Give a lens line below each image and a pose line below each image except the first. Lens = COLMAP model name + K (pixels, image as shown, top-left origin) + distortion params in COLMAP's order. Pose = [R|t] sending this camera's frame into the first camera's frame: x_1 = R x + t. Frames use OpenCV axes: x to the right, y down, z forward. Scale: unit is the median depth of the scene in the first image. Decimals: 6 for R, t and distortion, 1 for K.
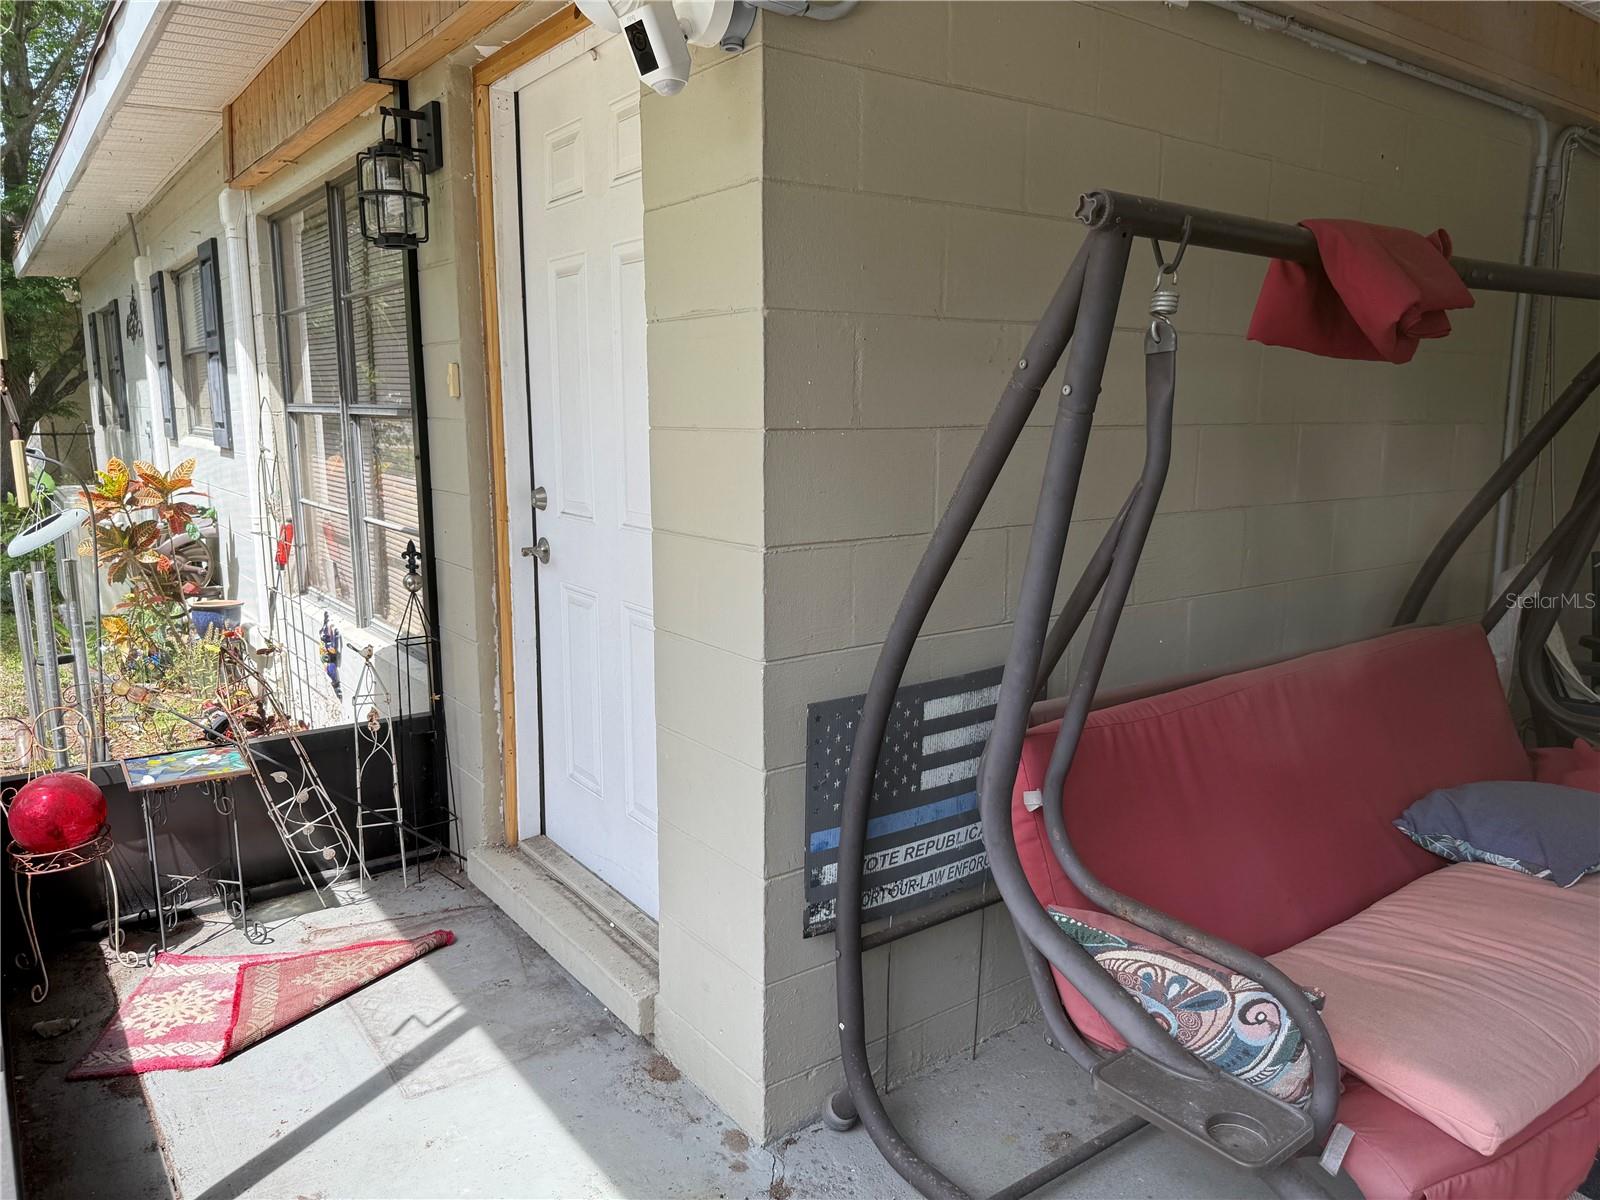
lens RADIAL K [[1135.6, 0, 809.9], [0, 1135.6, 607.5], [0, 0, 1]] dist [0.033016, -0.049483]
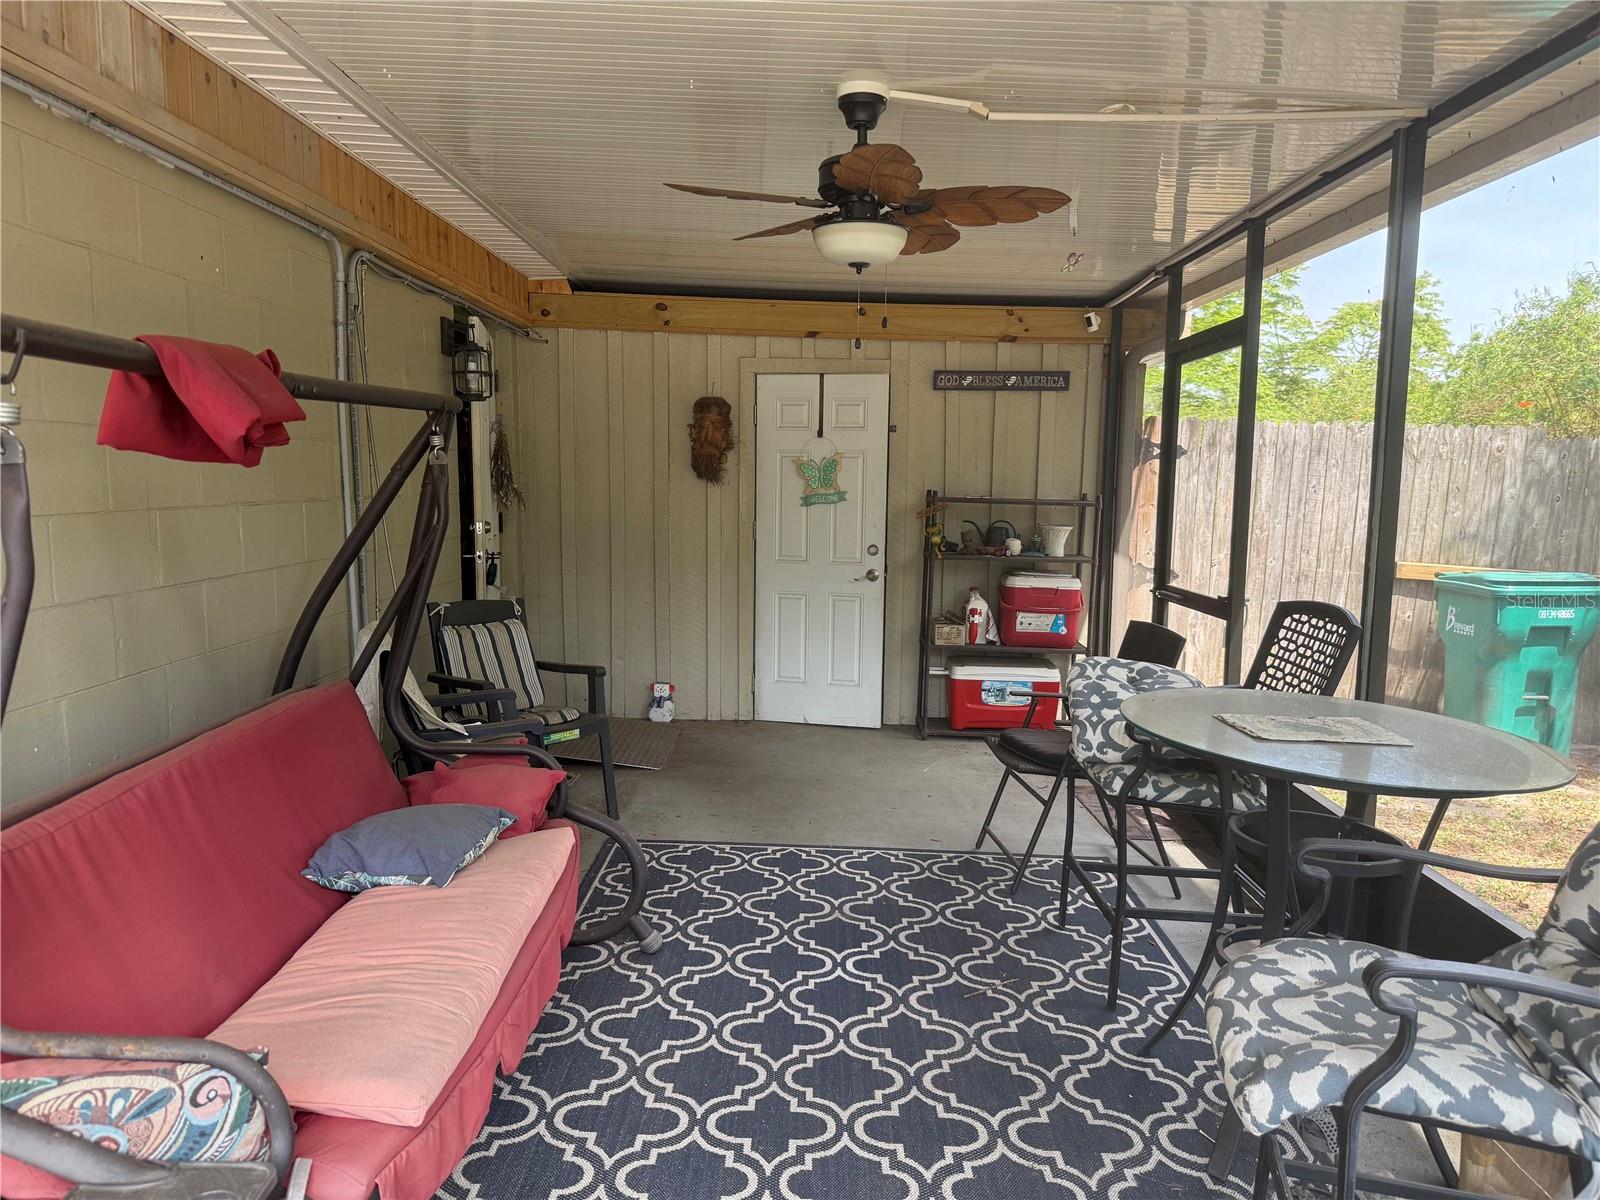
lens RADIAL K [[1135.6, 0, 796.8], [0, 1135.6, 614.9], [0, 0, 1]] dist [0.033016, -0.049483]
pose [[0.606371, -0.099620, 0.788917, -0.054504], [0.133128, 0.990837, 0.022793, -0.026582], [-0.783959, 0.091206, 0.614076, -0.092384]]
